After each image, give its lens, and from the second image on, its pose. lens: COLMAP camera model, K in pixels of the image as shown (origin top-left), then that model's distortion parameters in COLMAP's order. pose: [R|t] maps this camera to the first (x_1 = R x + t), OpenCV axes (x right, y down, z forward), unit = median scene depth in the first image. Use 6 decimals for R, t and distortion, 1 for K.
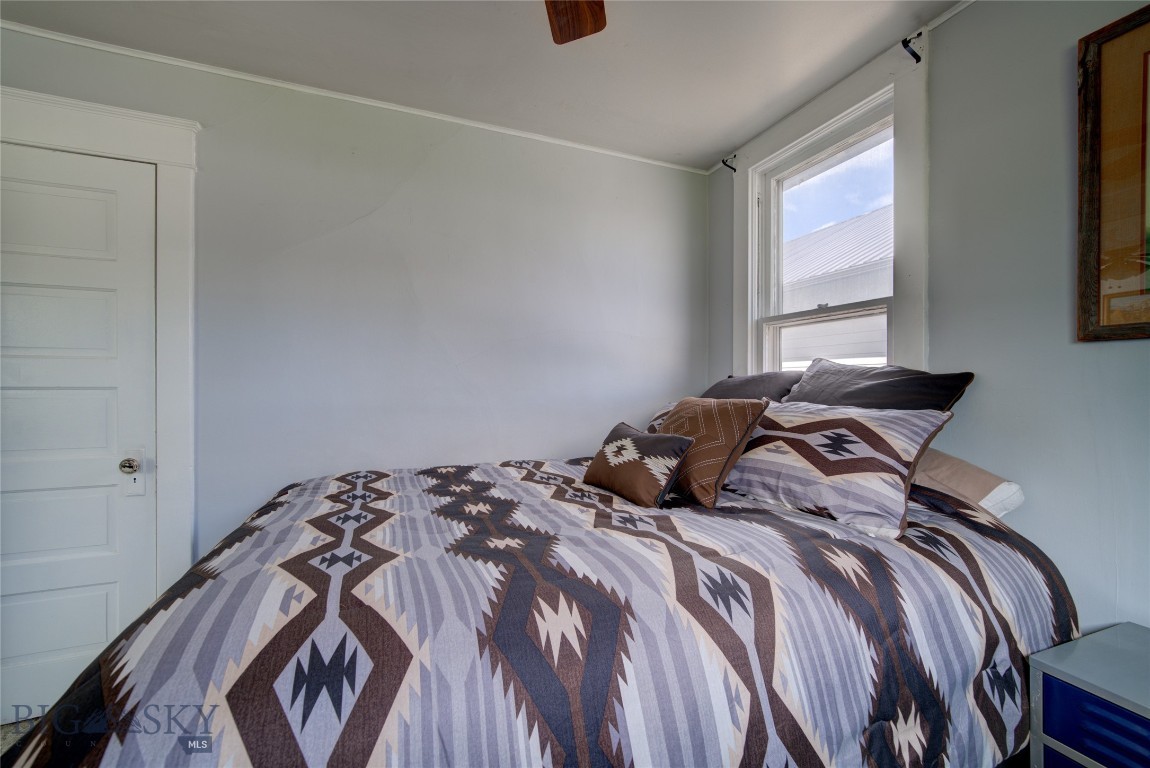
lens RADIAL K [[456.2, 0, 574.1], [0, 456.2, 382.9], [0, 0, 1]] dist [-0.003642, 0.000716]
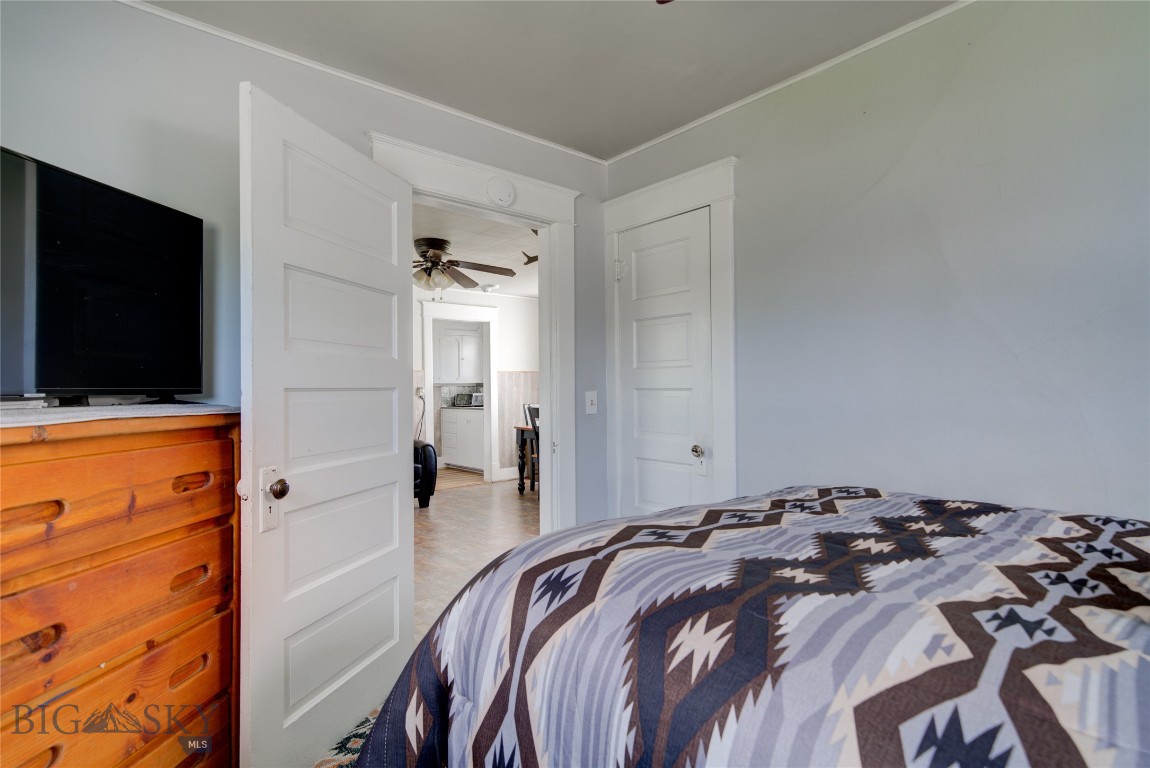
lens RADIAL K [[564.4, 0, 566.8], [0, 564.4, 387.3], [0, 0, 1]] dist [0.001147, -0.000601]
pose [[0.296350, -0.011220, -0.955014, 0.187650], [0.022256, 0.999741, -0.004839, 0.001189], [0.954820, -0.019821, 0.296523, 0.077373]]
